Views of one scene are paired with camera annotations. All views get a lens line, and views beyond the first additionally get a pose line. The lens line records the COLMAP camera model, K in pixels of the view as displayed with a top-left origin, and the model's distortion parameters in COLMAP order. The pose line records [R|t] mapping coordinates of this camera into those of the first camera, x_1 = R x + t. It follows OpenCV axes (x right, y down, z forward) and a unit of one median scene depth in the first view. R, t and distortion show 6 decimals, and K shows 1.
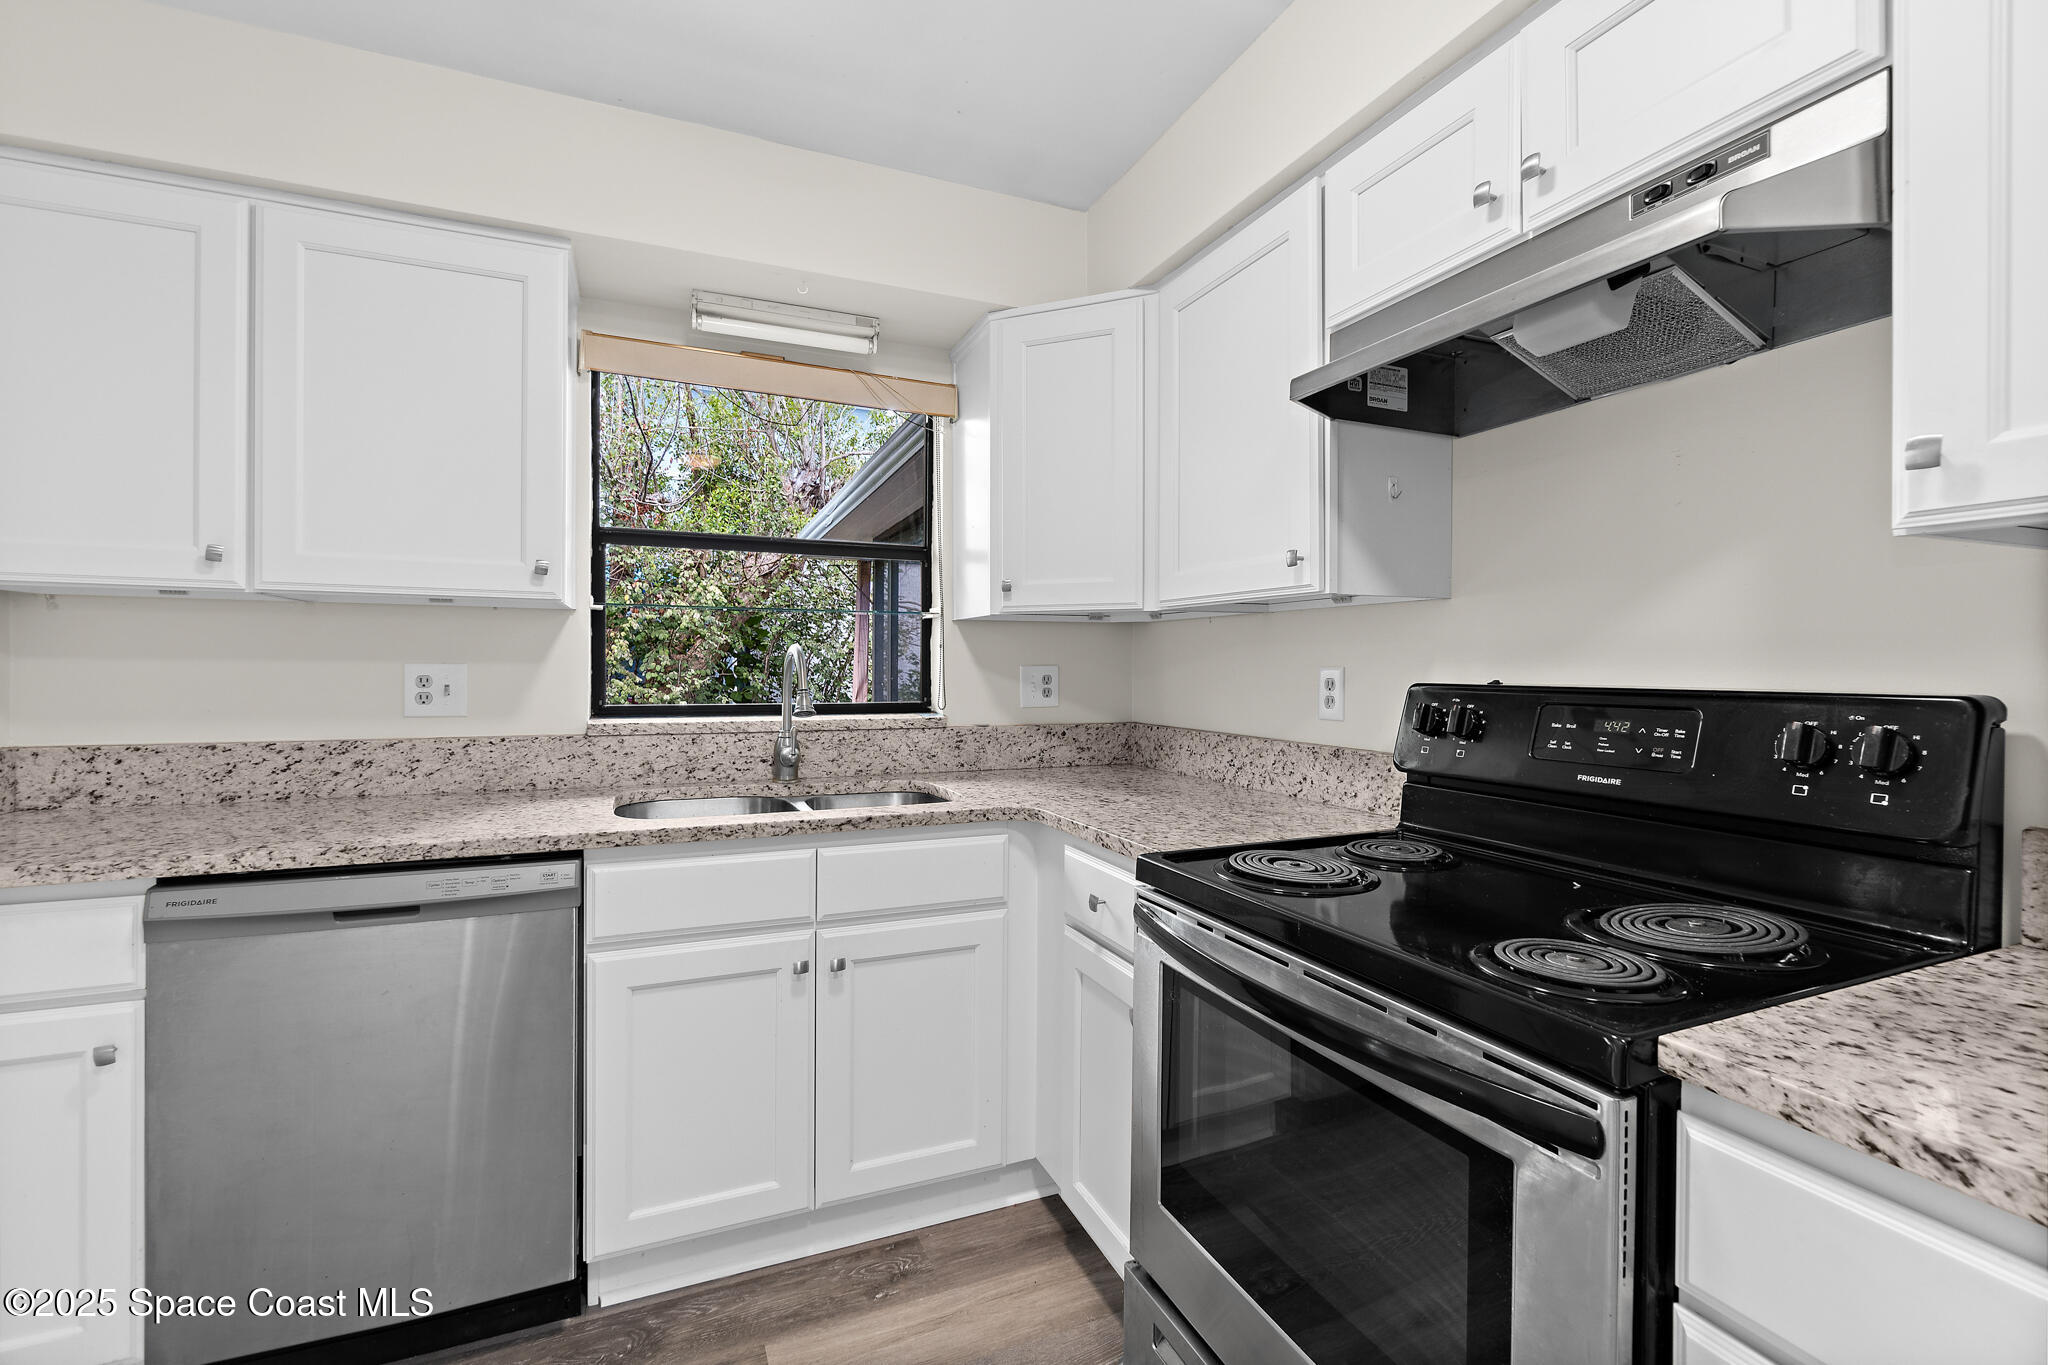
lens RADIAL K [[896.6, 0, 1024.9], [0, 896.6, 664.1], [0, 0, 1]] dist [-0.003216, 0.000032]
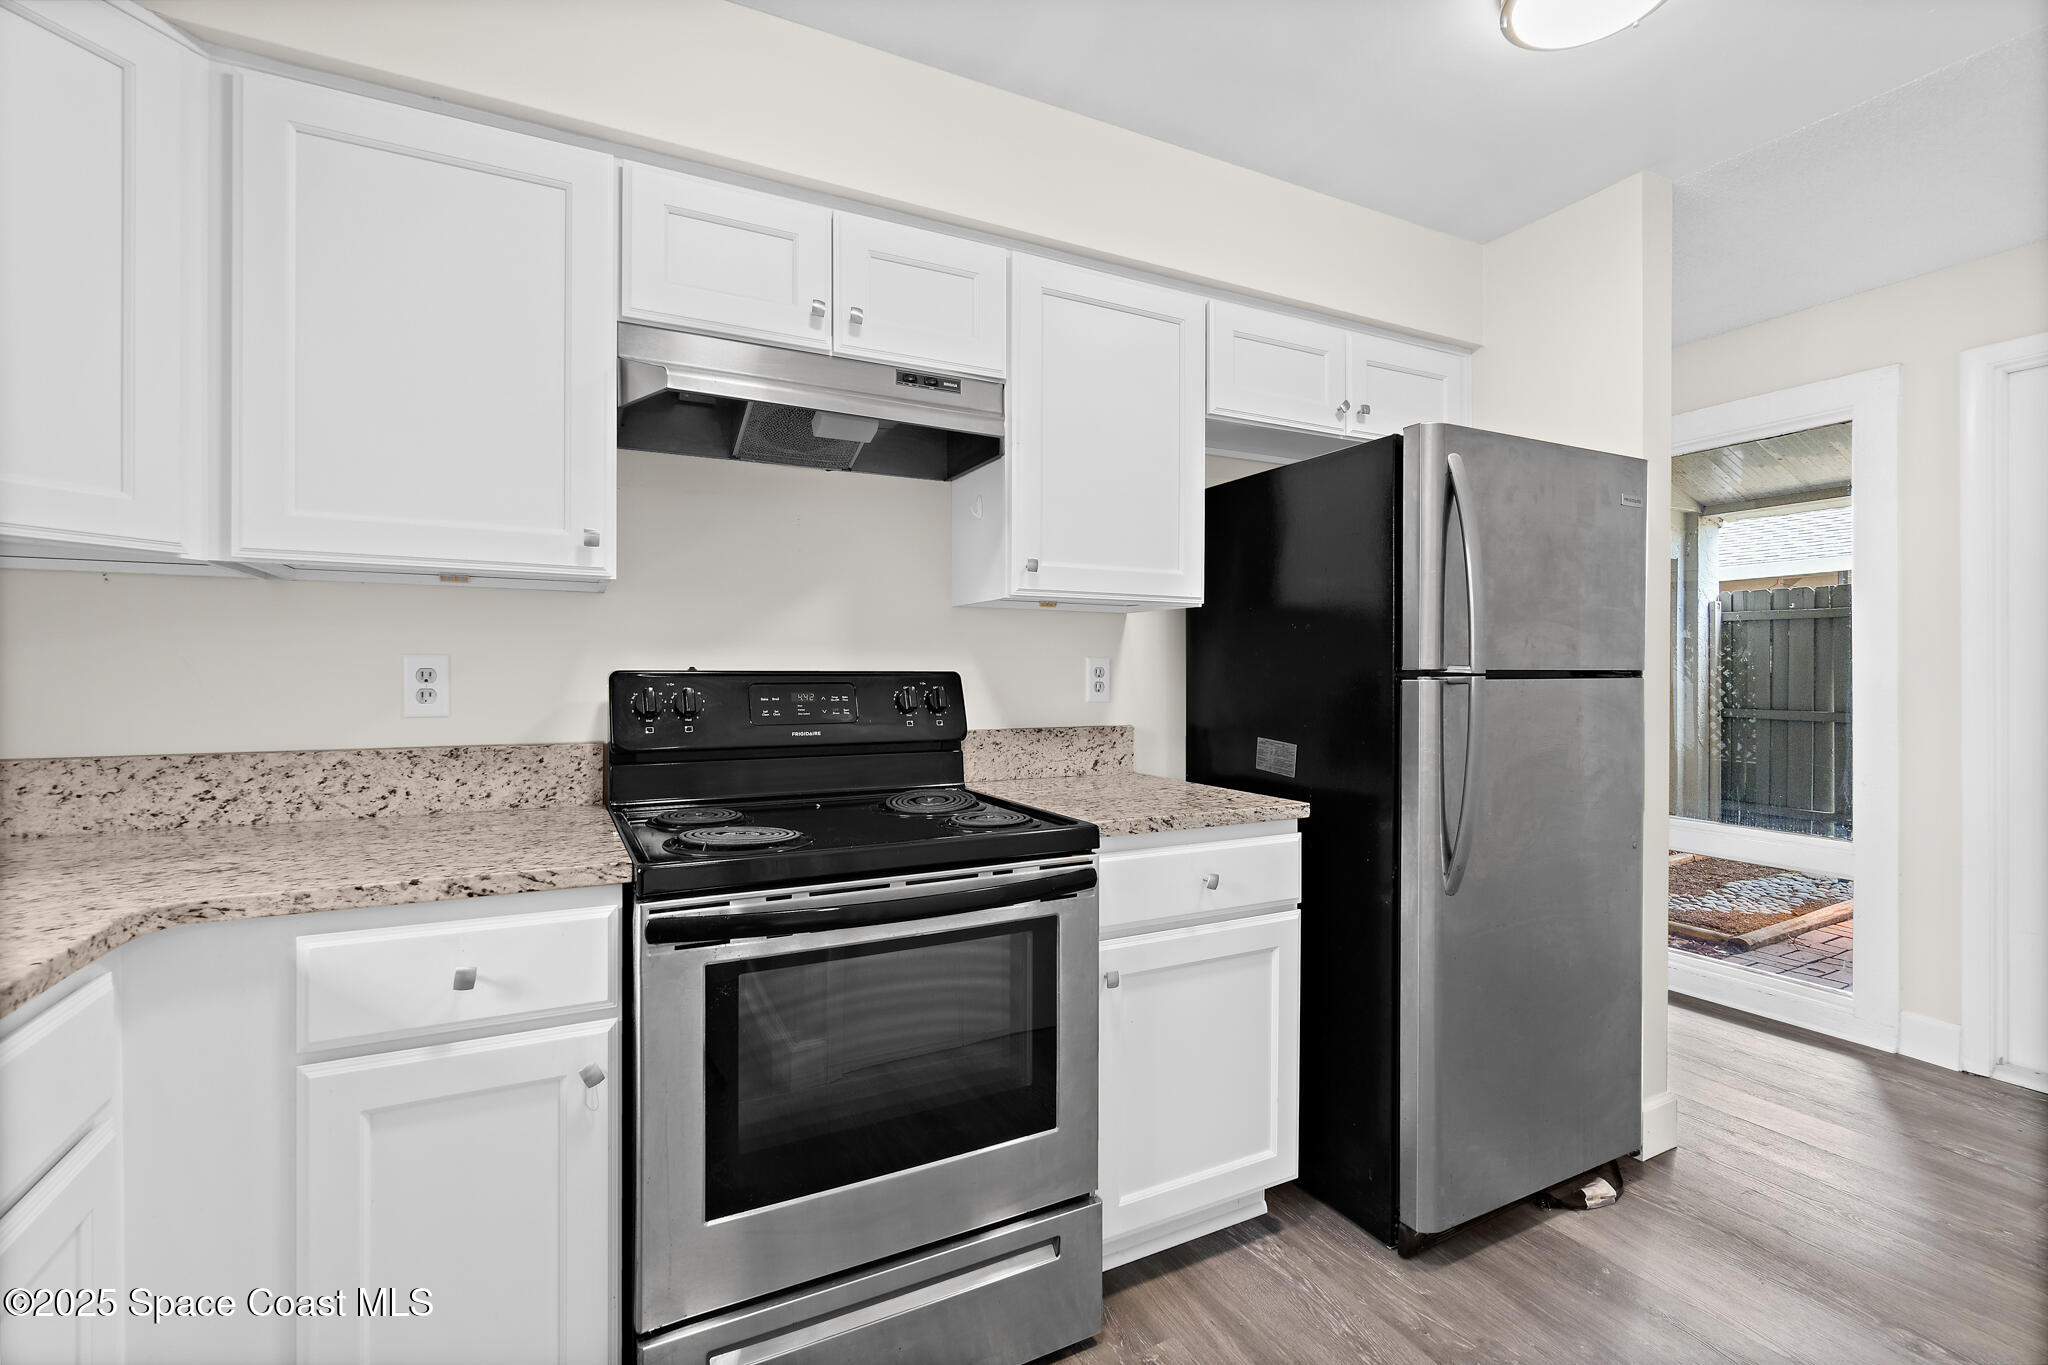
lens RADIAL K [[896.6, 0, 1024.9], [0, 896.6, 664.1], [0, 0, 1]] dist [-0.003216, 0.000032]
pose [[-0.074642, 0.001910, 0.997209, -0.558207], [-0.003980, 0.999990, -0.002214, 0.011579], [-0.997202, -0.004134, -0.074633, 0.499176]]
